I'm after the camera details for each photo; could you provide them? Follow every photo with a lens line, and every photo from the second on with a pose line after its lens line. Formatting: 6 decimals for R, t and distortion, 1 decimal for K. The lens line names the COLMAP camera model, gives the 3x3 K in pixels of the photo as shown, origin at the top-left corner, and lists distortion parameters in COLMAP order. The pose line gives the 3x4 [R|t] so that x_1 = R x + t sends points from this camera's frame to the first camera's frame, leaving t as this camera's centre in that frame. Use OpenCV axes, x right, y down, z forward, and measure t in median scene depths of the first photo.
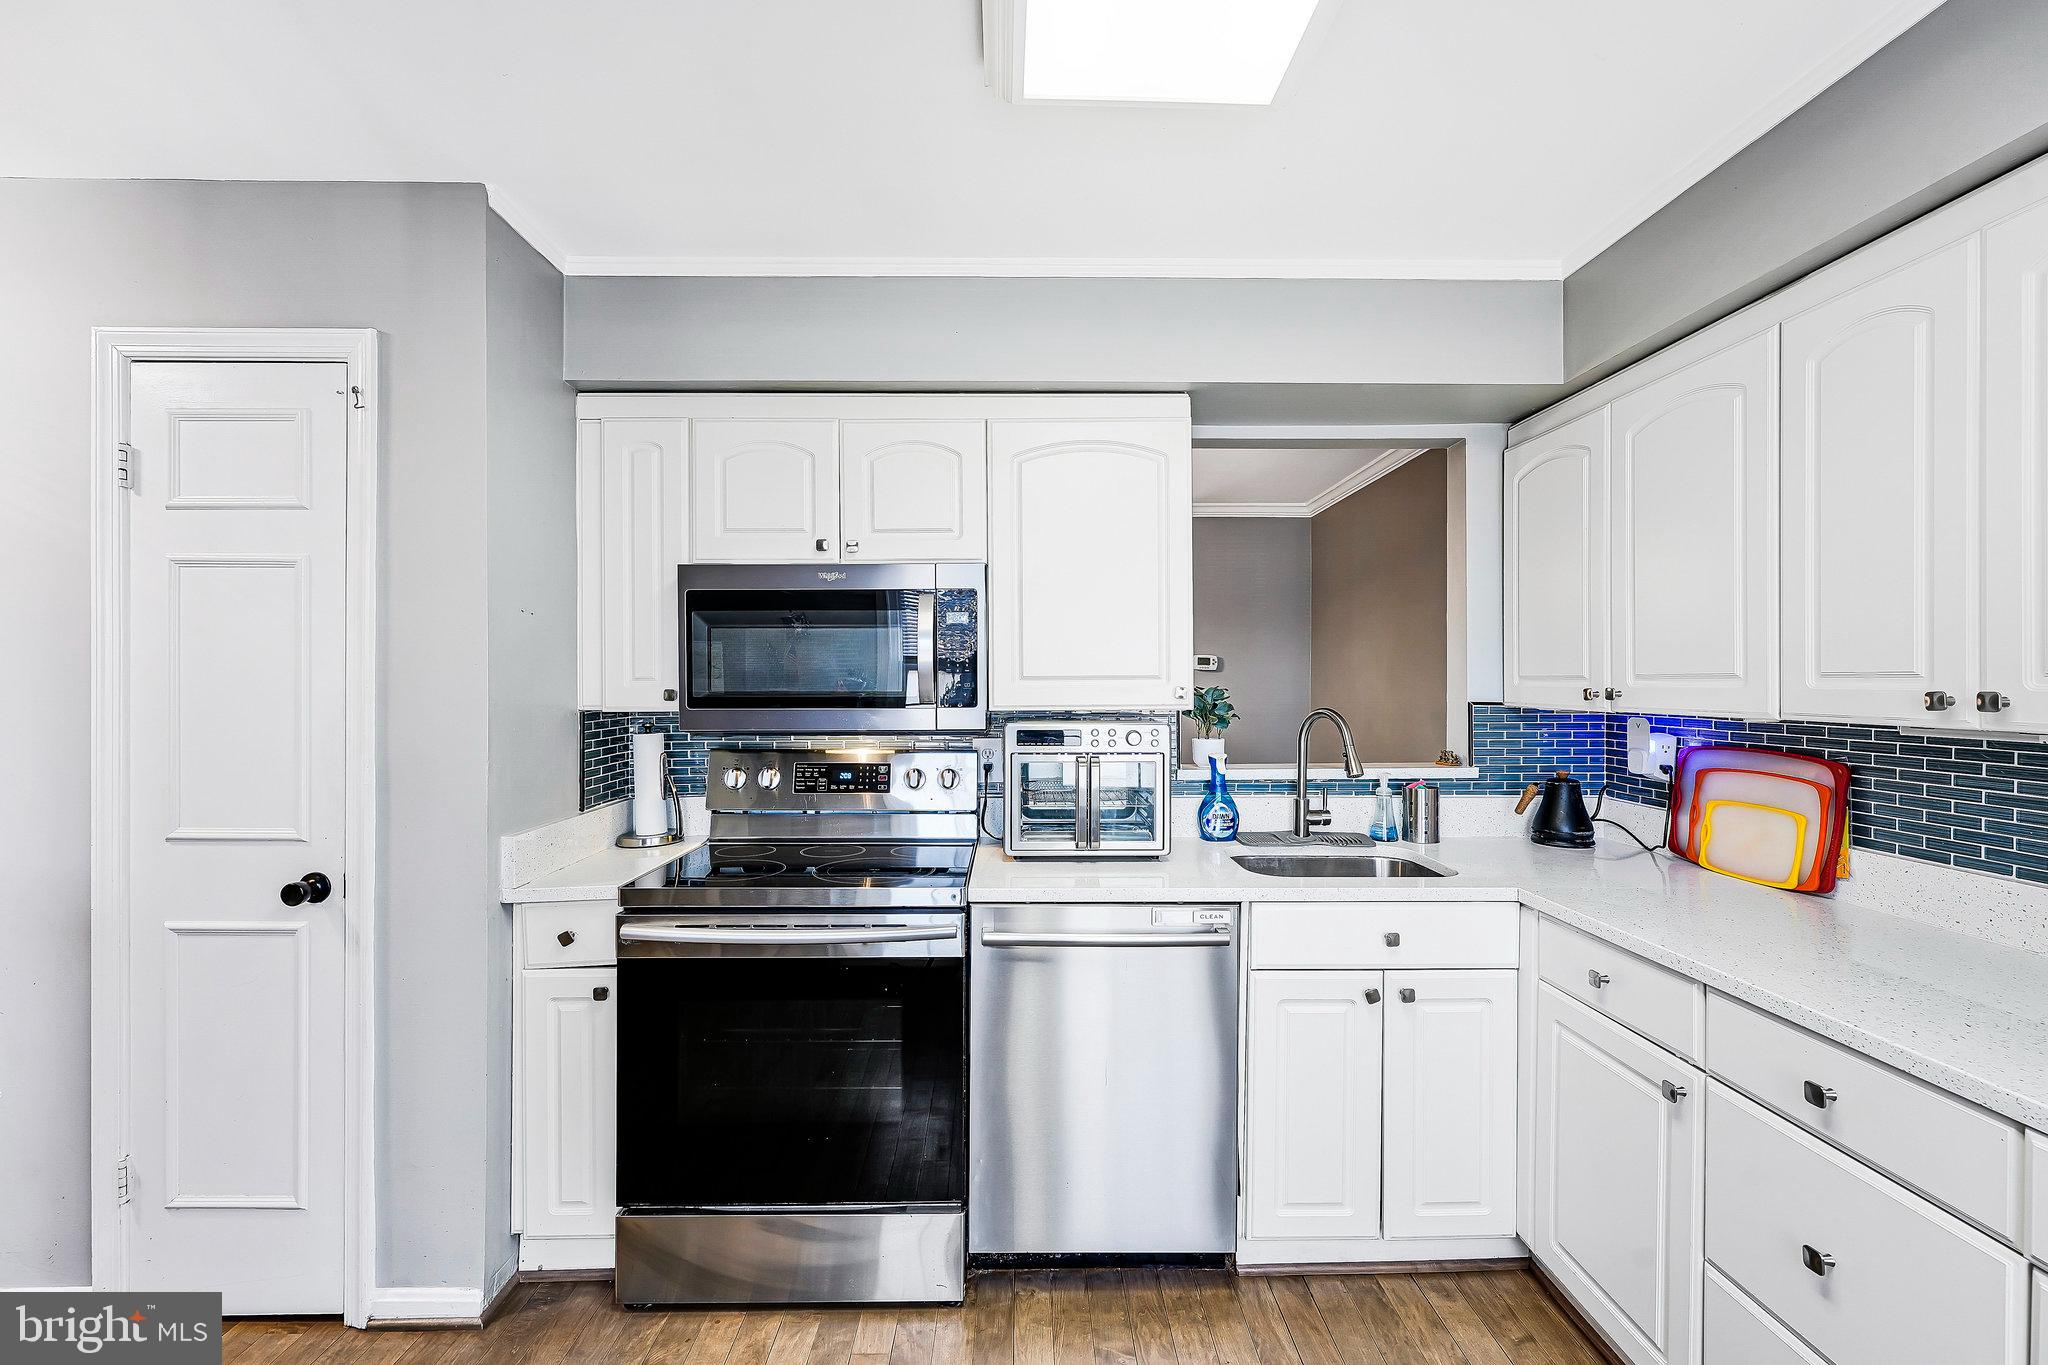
lens RADIAL K [[867.5, 0, 1026.3], [0, 867.5, 683.5], [0, 0, 1]] dist [-0.002195, 0.000505]
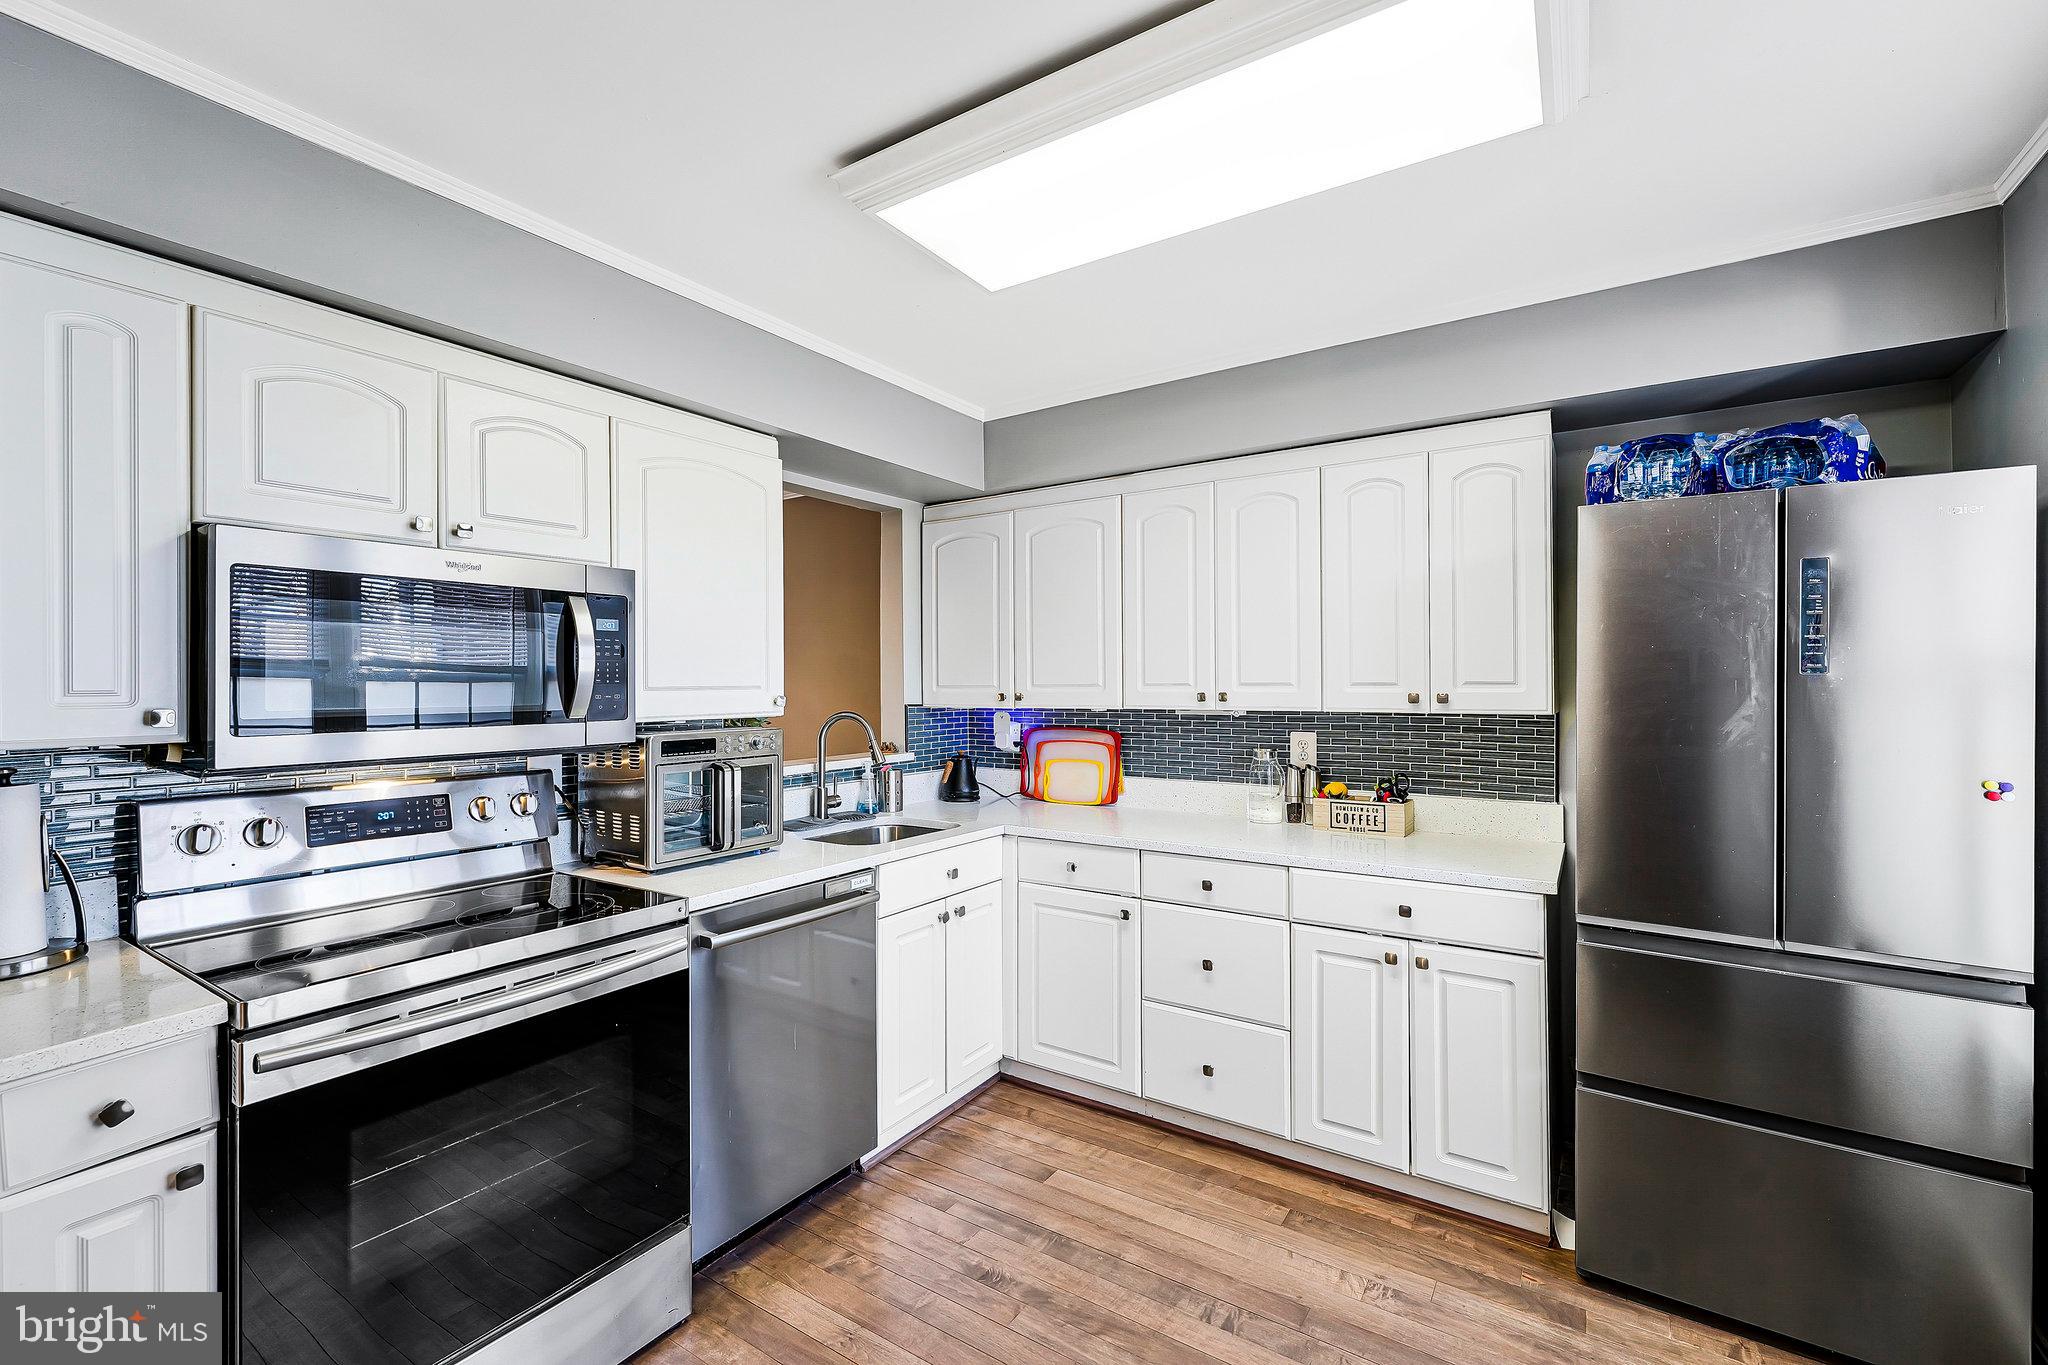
lens RADIAL K [[867.5, 0, 1024.7], [0, 867.5, 683.1], [0, 0, 1]] dist [-0.002195, 0.000505]
pose [[0.563578, -0.000150, 0.826063, -0.599340], [0.009533, 0.999935, -0.006322, -0.002272], [-0.826008, 0.011438, 0.563542, 0.099976]]
